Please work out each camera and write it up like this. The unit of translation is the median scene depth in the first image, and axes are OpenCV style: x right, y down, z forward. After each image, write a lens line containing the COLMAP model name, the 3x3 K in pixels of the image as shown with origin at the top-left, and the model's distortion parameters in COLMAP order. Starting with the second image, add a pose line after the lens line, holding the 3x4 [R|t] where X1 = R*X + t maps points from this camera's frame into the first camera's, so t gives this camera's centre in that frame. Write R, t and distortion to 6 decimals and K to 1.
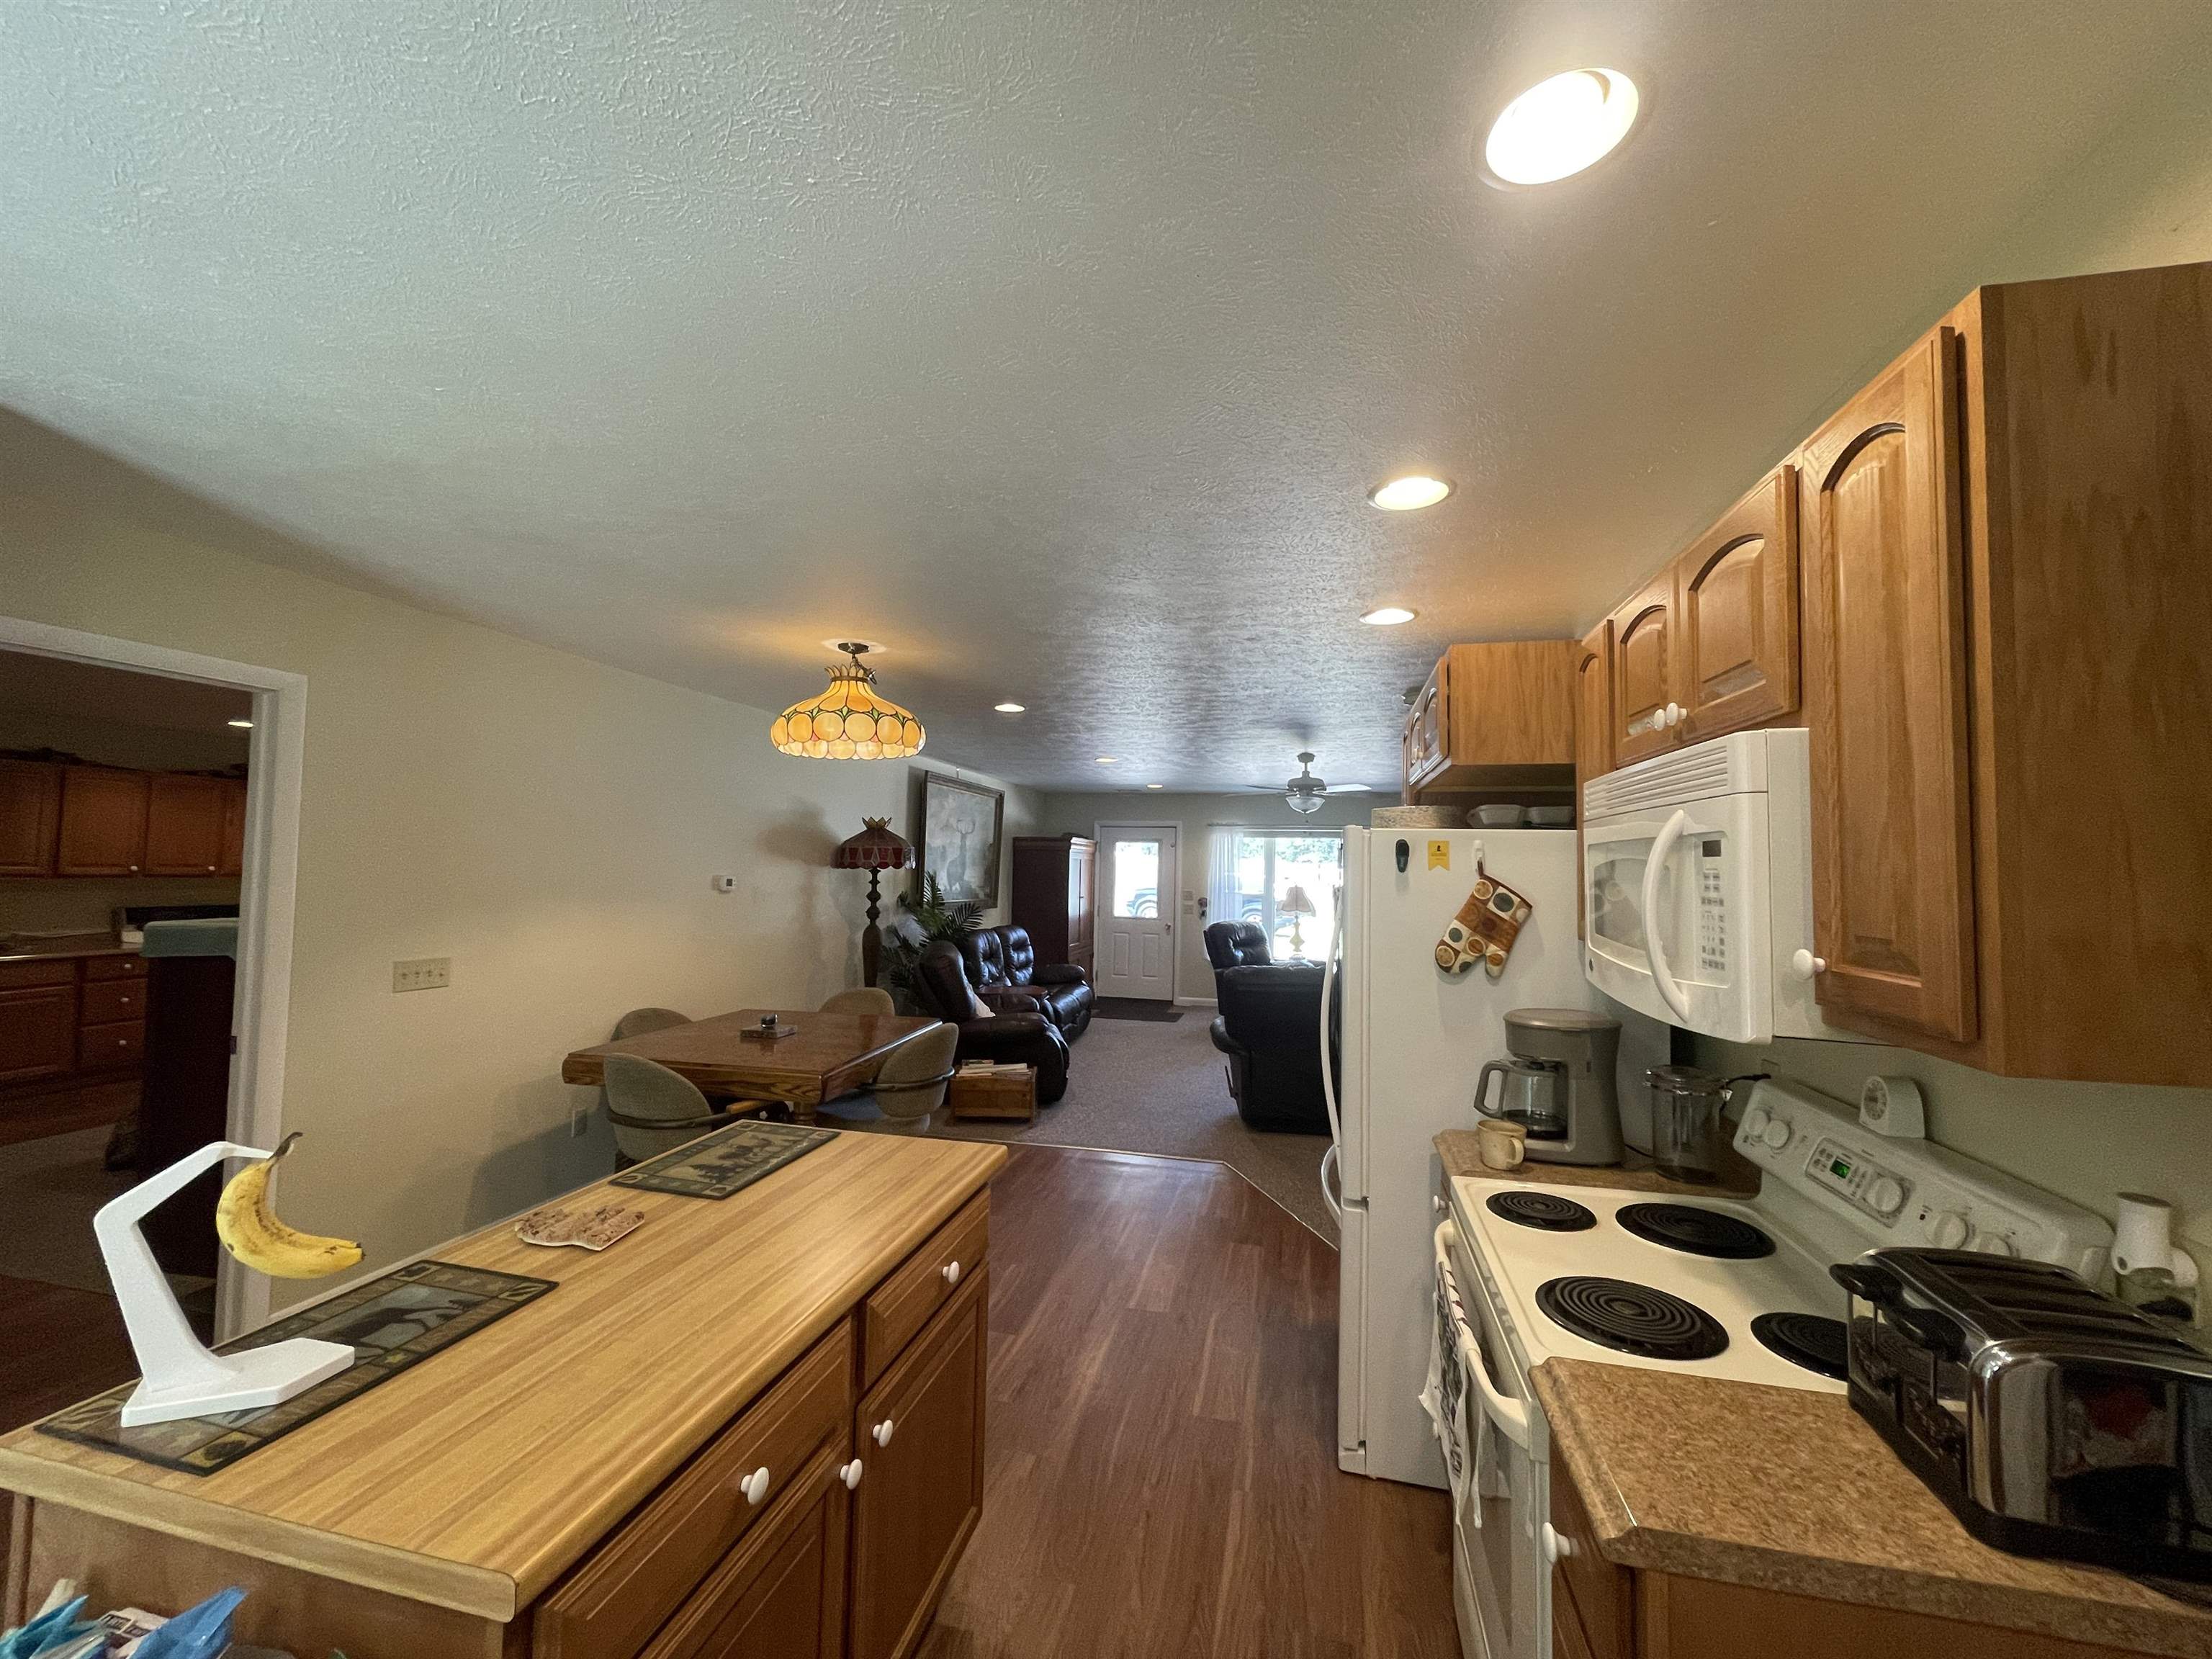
lens RADIAL K [[881.4, 0, 1106.0], [0, 881.4, 829.5], [0, 0, 1]] dist [-0.010241, -0.000012]
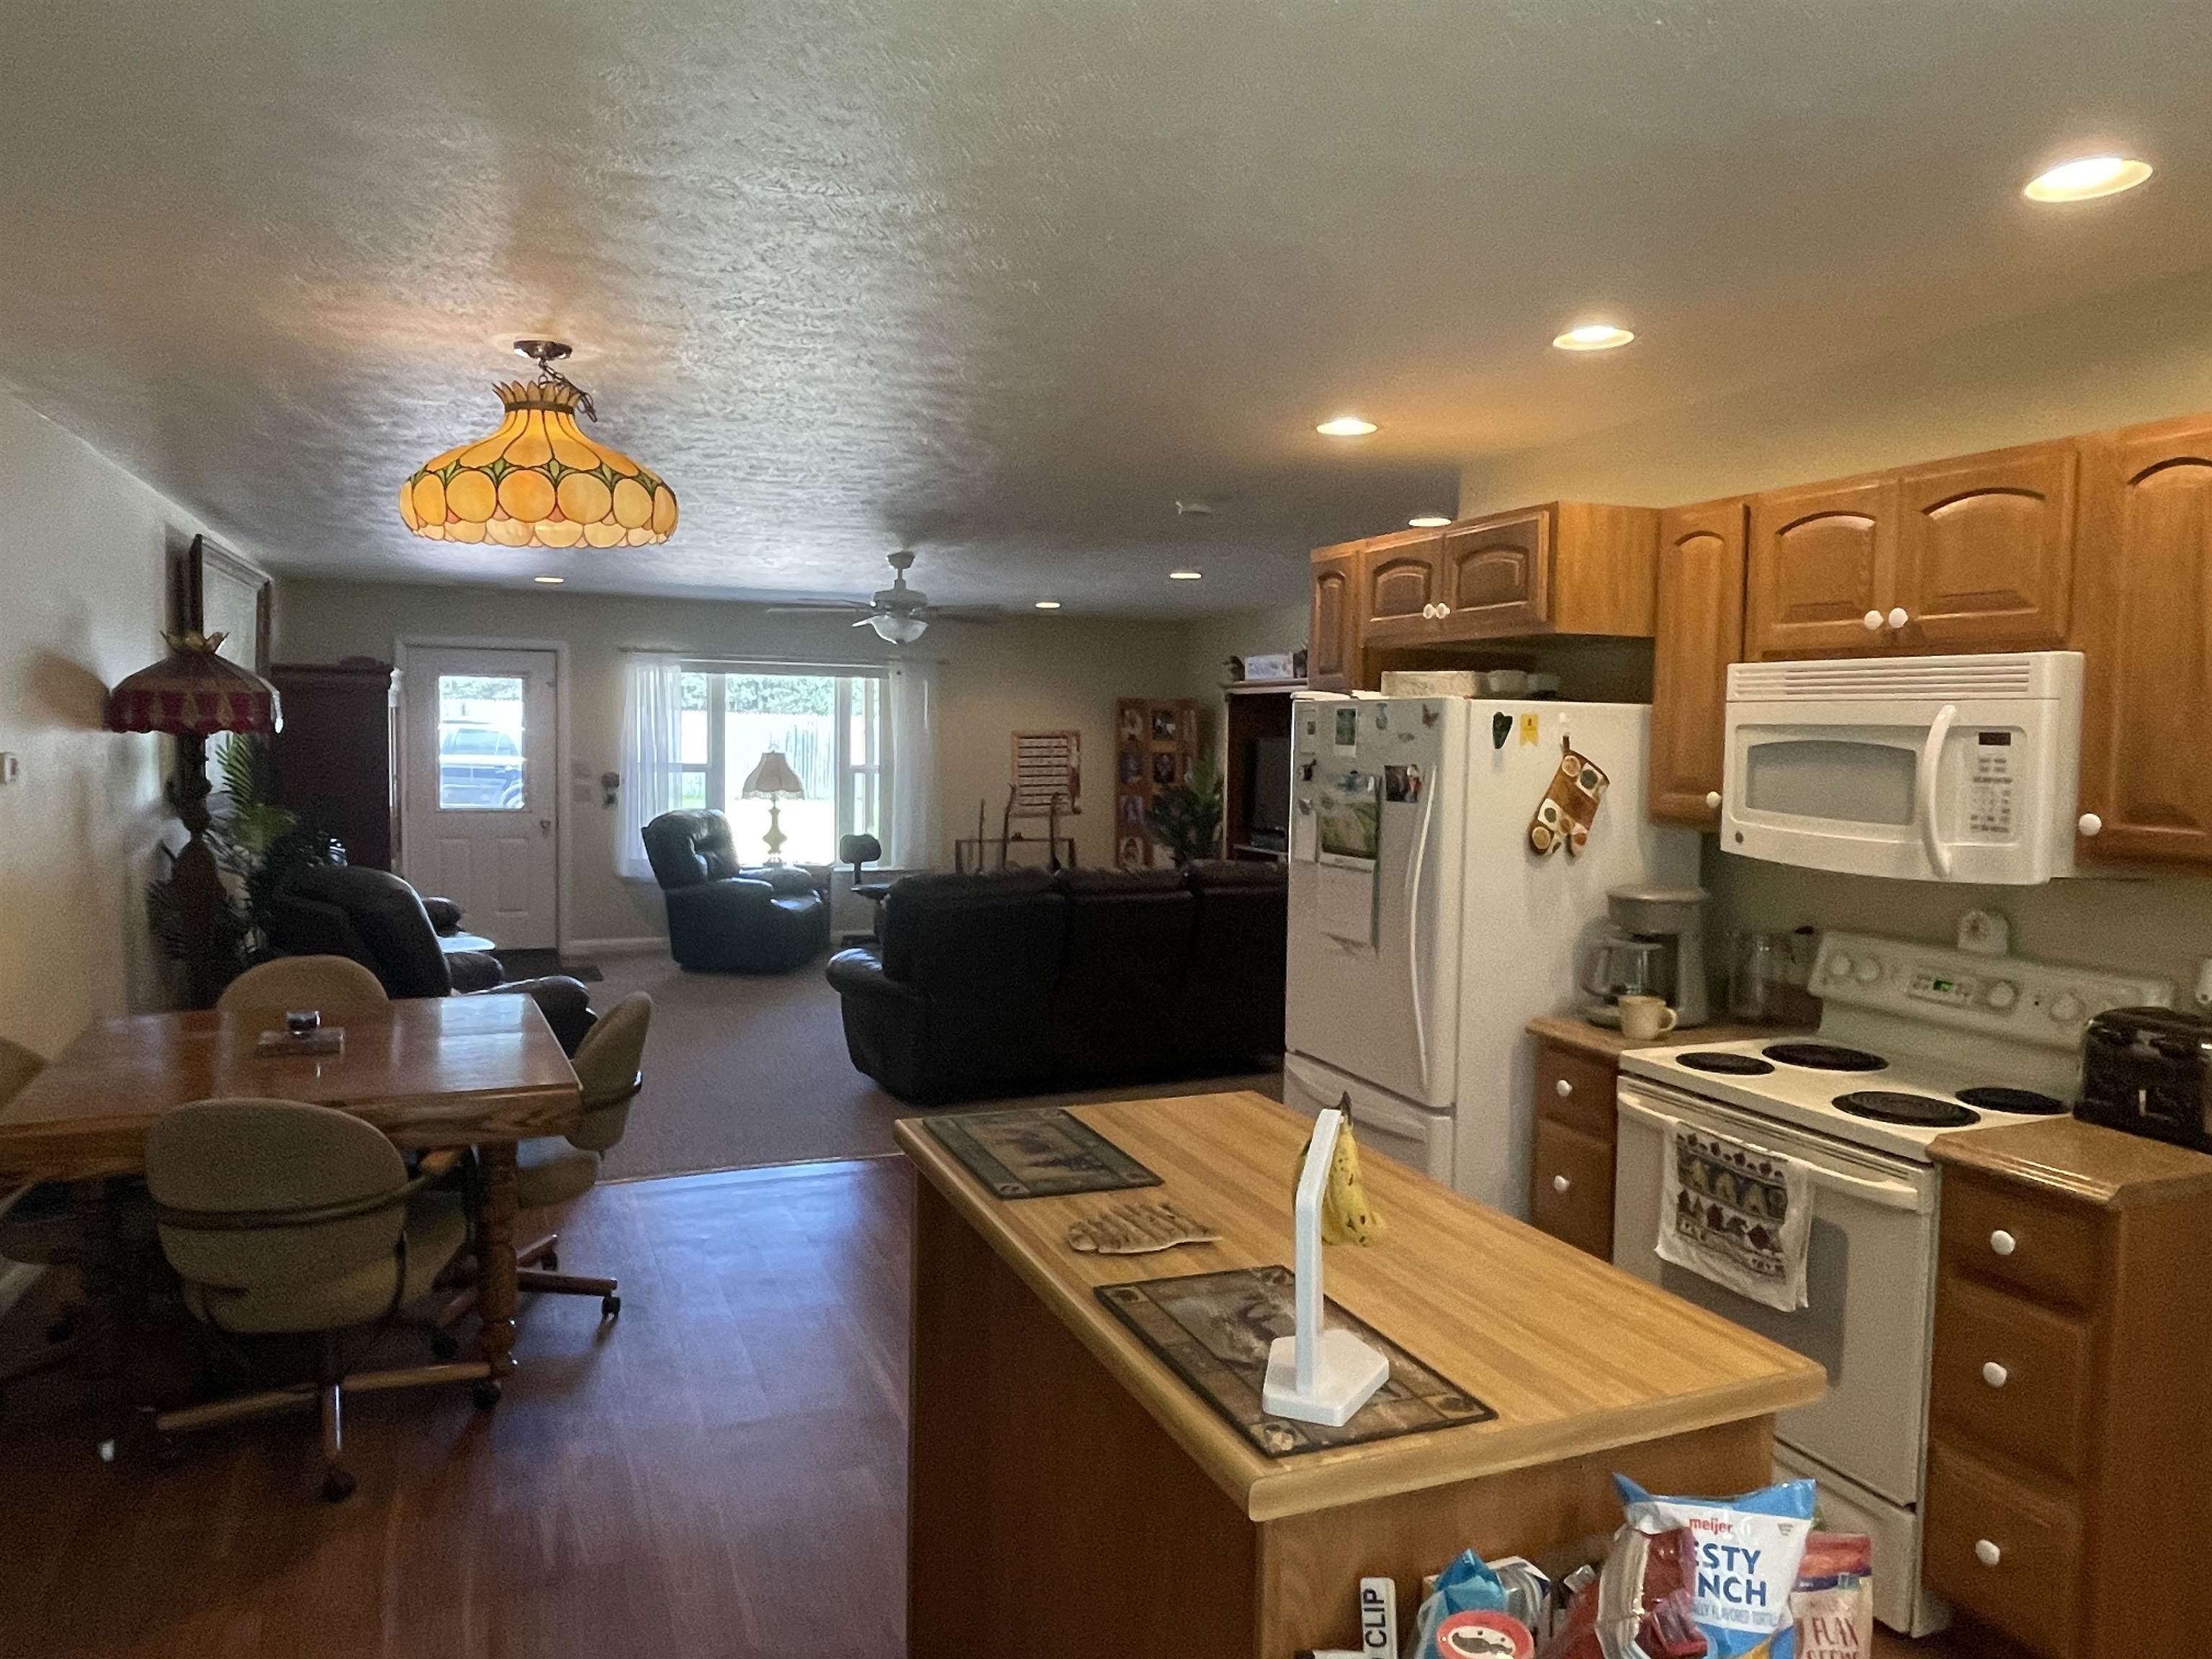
lens RADIAL K [[1473.8, 0, 1106.0], [0, 1473.8, 829.5], [0, 0, 1]] dist [-0.003351, -0.001501]
pose [[0.811803, -0.042200, 0.582405, -0.912893], [-0.029110, 0.993220, 0.112543, -0.028549], [-0.583205, -0.108316, 0.805071, 0.004075]]
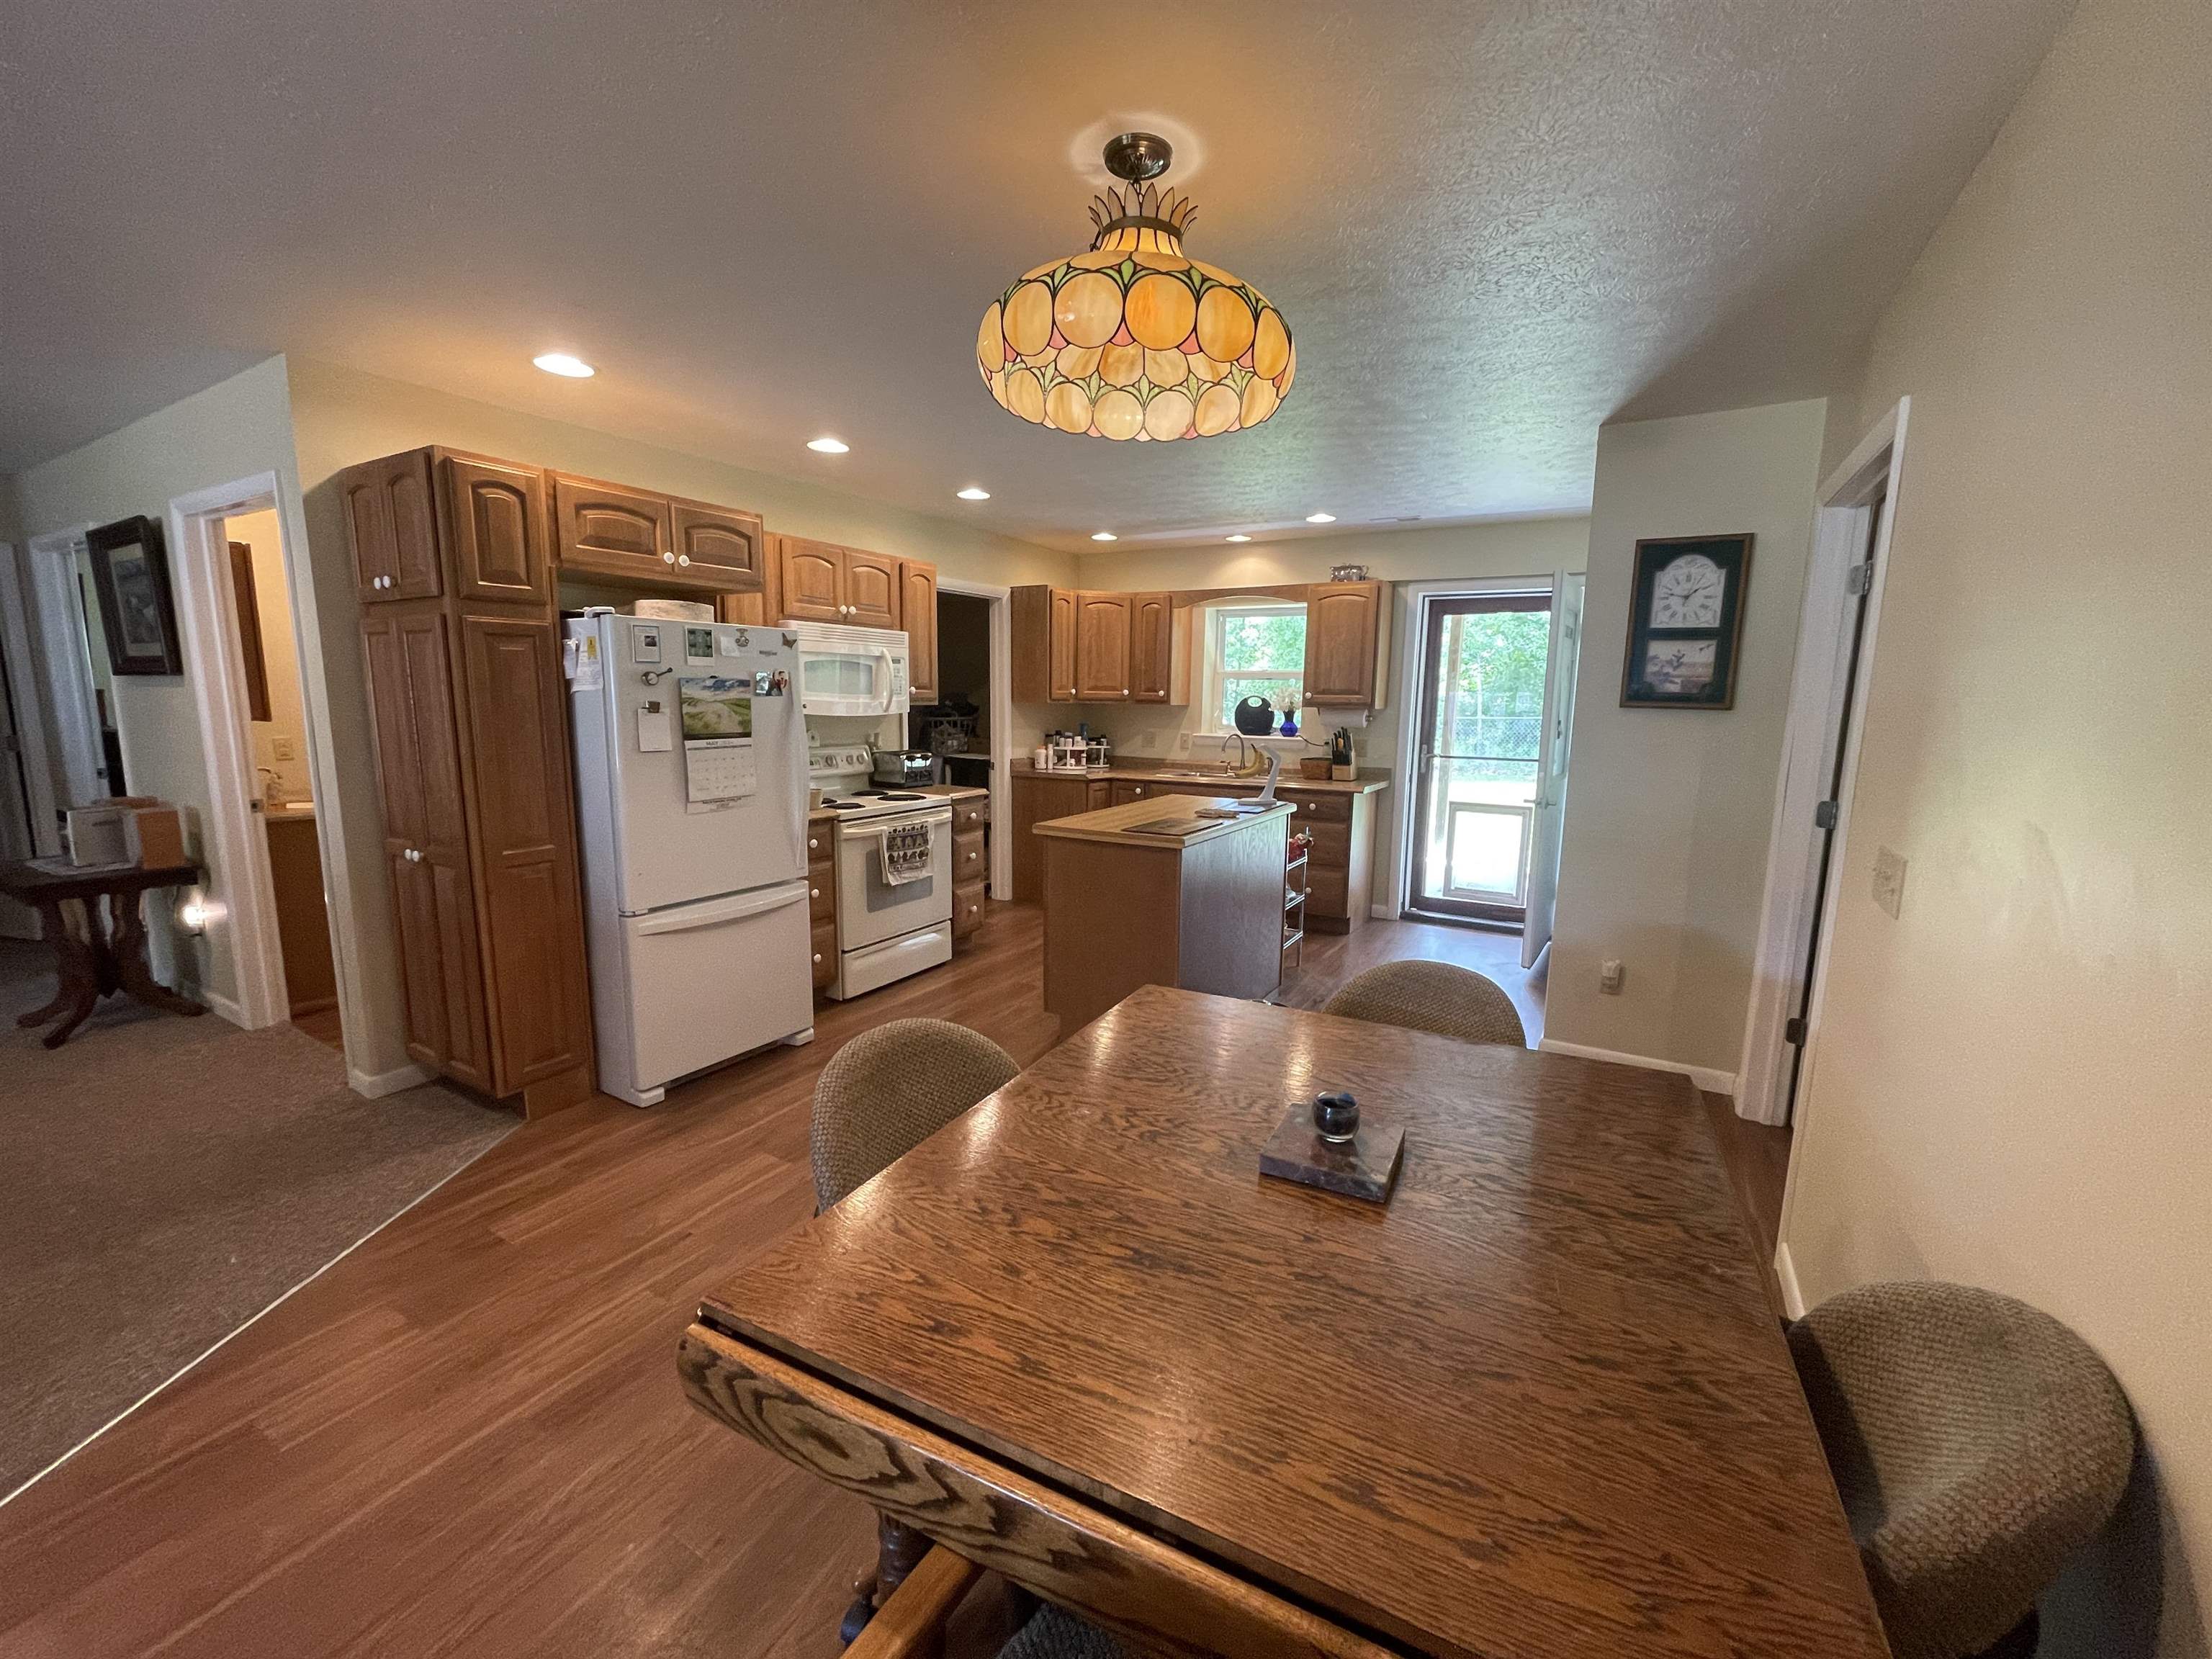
lens RADIAL K [[881.4, 0, 1106.0], [0, 881.4, 829.5], [0, 0, 1]] dist [-0.010241, -0.000012]
pose [[-0.956684, -0.074455, 0.281446, -0.687427], [-0.043098, 0.992312, 0.116014, 0.141392], [-0.287920, 0.098859, -0.952538, 2.404230]]
